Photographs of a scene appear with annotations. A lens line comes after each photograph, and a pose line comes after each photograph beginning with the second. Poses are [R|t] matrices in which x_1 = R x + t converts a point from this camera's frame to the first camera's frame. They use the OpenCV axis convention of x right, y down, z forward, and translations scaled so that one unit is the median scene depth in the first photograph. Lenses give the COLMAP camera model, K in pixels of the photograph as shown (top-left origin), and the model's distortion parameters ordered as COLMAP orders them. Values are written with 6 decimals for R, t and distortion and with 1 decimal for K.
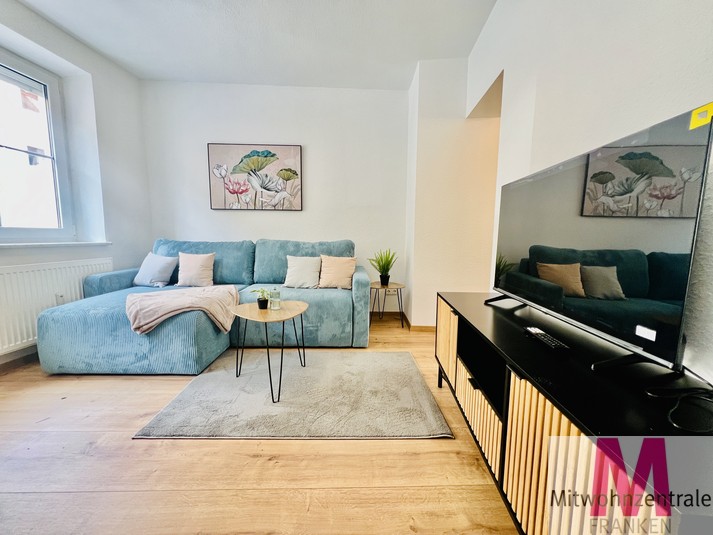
lens RADIAL K [[285.7, 0, 356.4], [0, 285.7, 268.8], [0, 0, 1]] dist [-0.007289, -0.000101]
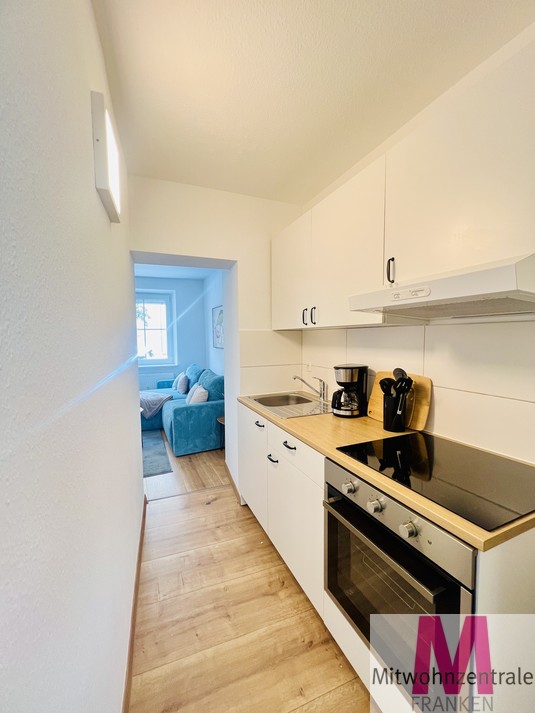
lens RADIAL K [[286.4, 0, 264.5], [0, 286.4, 353.5], [0, 0, 1]] dist [-0.003540, 0.000858]
pose [[0.408429, 0.040537, -0.911890, 1.358595], [-0.093413, 0.995625, 0.002420, -0.249965], [0.907998, 0.084194, 0.410428, 0.723220]]
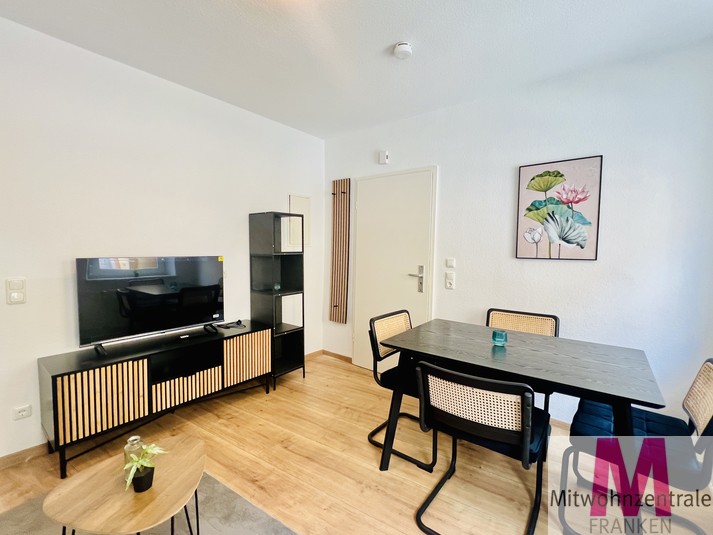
lens RADIAL K [[328.3, 0, 356.9], [0, 328.3, 268.0], [0, 0, 1]] dist [-0.001929, 0.000757]
pose [[-0.828677, -0.064156, 0.556038, -0.685353], [0.035142, 0.985486, 0.166079, -0.252033], [-0.558622, 0.157166, -0.814395, 0.847491]]
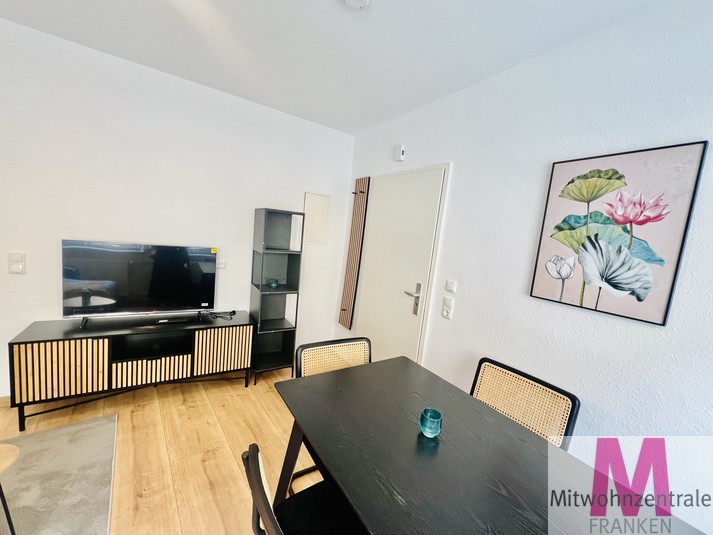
lens RADIAL K [[286.4, 0, 356.8], [0, 286.4, 268.3], [0, 0, 1]] dist [-0.003540, 0.000858]
pose [[-0.595827, -0.174242, 0.783983, -0.773445], [-0.027589, 0.980045, 0.196850, -0.265125], [-0.802638, 0.095659, -0.588745, 0.409893]]
